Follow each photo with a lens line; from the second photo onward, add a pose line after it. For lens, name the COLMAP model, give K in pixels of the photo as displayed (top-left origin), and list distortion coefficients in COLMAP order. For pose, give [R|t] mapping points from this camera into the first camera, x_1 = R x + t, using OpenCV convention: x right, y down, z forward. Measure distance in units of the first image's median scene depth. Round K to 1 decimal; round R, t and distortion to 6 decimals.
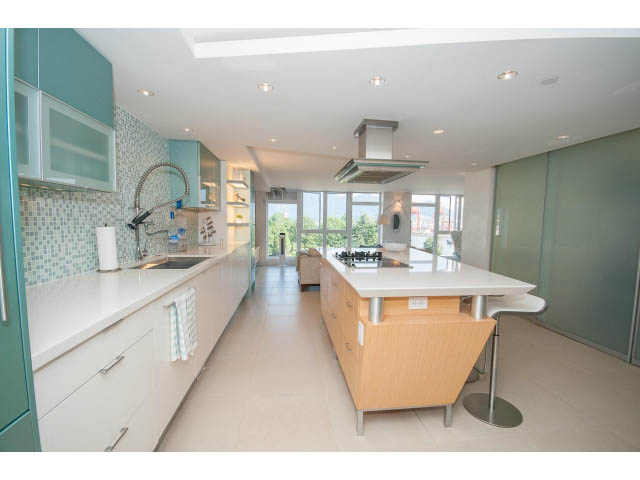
lens RADIAL K [[282.8, 0, 321.9], [0, 282.8, 243.1], [0, 0, 1]] dist [0.002451, -0.007732]
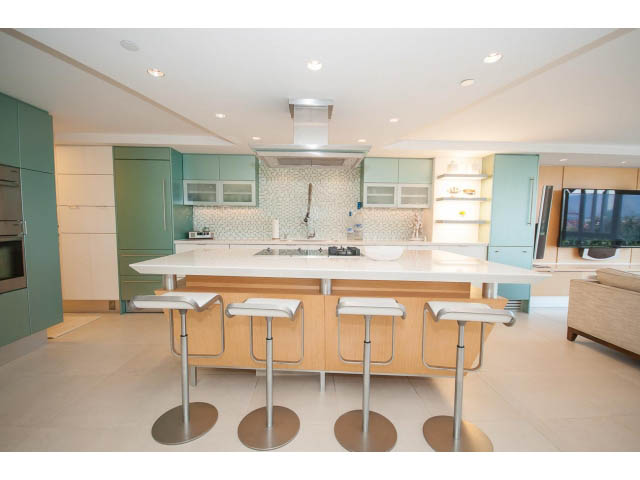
lens RADIAL K [[282.8, 0, 321.9], [0, 282.8, 243.1], [0, 0, 1]] dist [0.002451, -0.007732]
pose [[-0.086207, 0.051396, -0.994951, 1.766854], [-0.084184, 0.994721, 0.058678, -0.040343], [0.992714, 0.088817, -0.081425, 1.828473]]
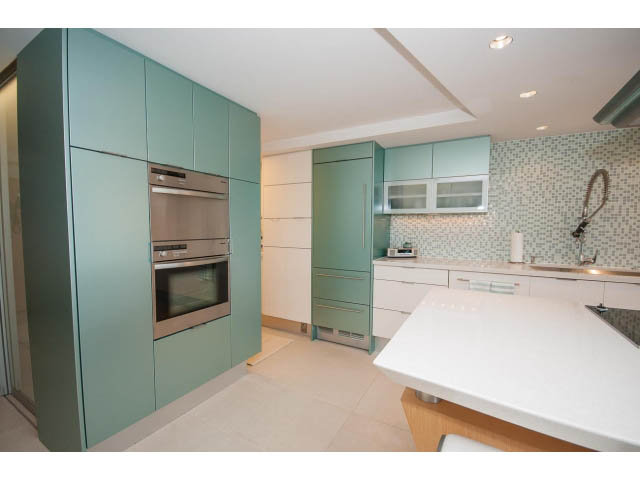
lens RADIAL K [[282.8, 0, 321.9], [0, 282.8, 243.1], [0, 0, 1]] dist [0.002451, -0.007732]
pose [[-0.593251, 0.020987, -0.804744, 1.201885], [-0.077682, 0.993502, 0.083176, -0.056356], [0.801261, 0.111859, -0.587766, 1.218839]]
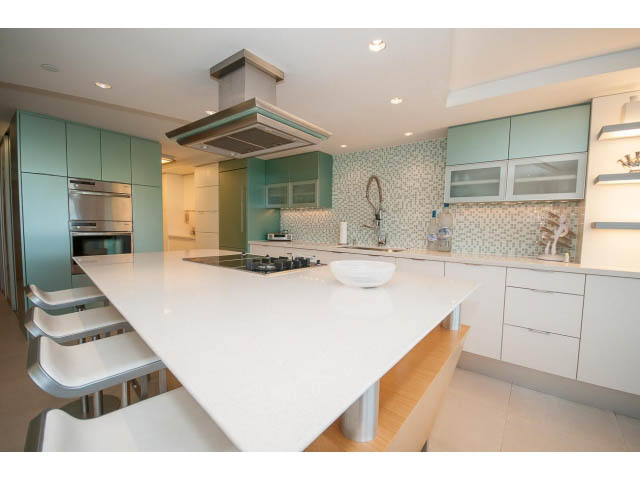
lens RADIAL K [[282.8, 0, 321.9], [0, 282.8, 243.1], [0, 0, 1]] dist [0.002451, -0.007732]
pose [[-0.701594, 0.008988, -0.712520, 0.897159], [-0.087674, 0.991234, 0.098833, -0.110666], [0.707162, 0.131810, -0.694656, 2.664258]]
